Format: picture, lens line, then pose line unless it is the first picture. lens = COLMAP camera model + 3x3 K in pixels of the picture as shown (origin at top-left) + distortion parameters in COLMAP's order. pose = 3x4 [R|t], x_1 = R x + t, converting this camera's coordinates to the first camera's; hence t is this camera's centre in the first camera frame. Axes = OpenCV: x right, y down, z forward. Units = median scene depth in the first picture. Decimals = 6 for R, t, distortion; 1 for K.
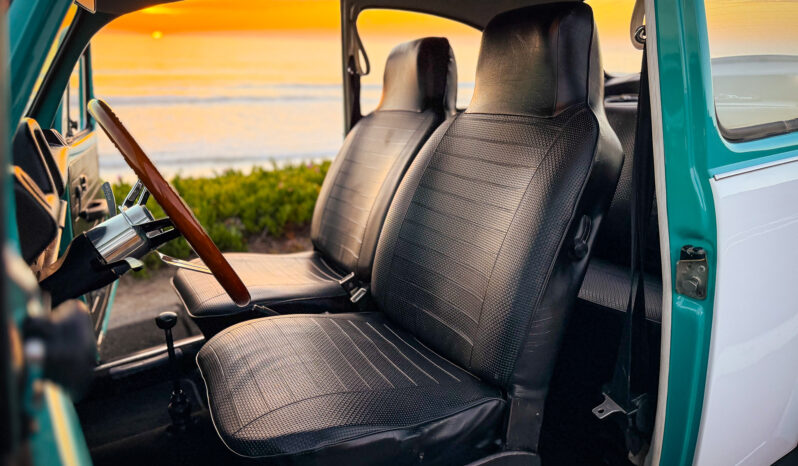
lens RADIAL K [[596.7, 0, 399.0], [0, 596.7, 233.0], [0, 0, 1]] dist [0.000785, -0.000302]
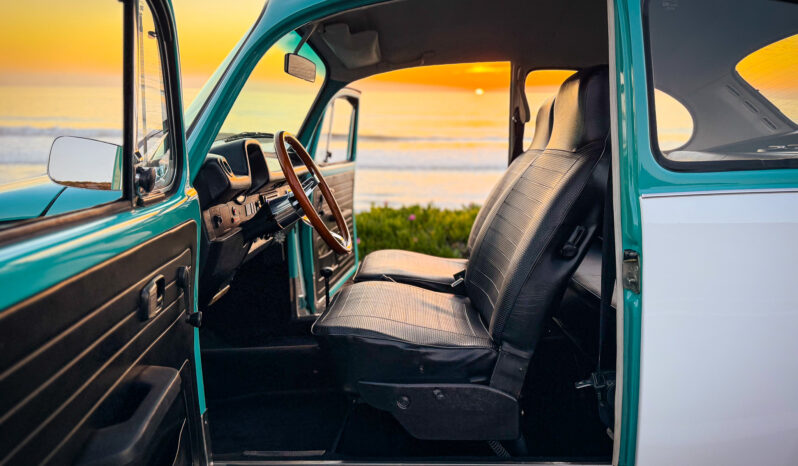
lens RADIAL K [[596.7, 0, 399.0], [0, 596.7, 233.0], [0, 0, 1]] dist [0.000785, -0.000302]
pose [[0.873204, 0.095352, -0.477937, 0.326168], [-0.135681, 0.989465, -0.050487, 0.058610], [0.468088, 0.108932, 0.876942, -0.177802]]
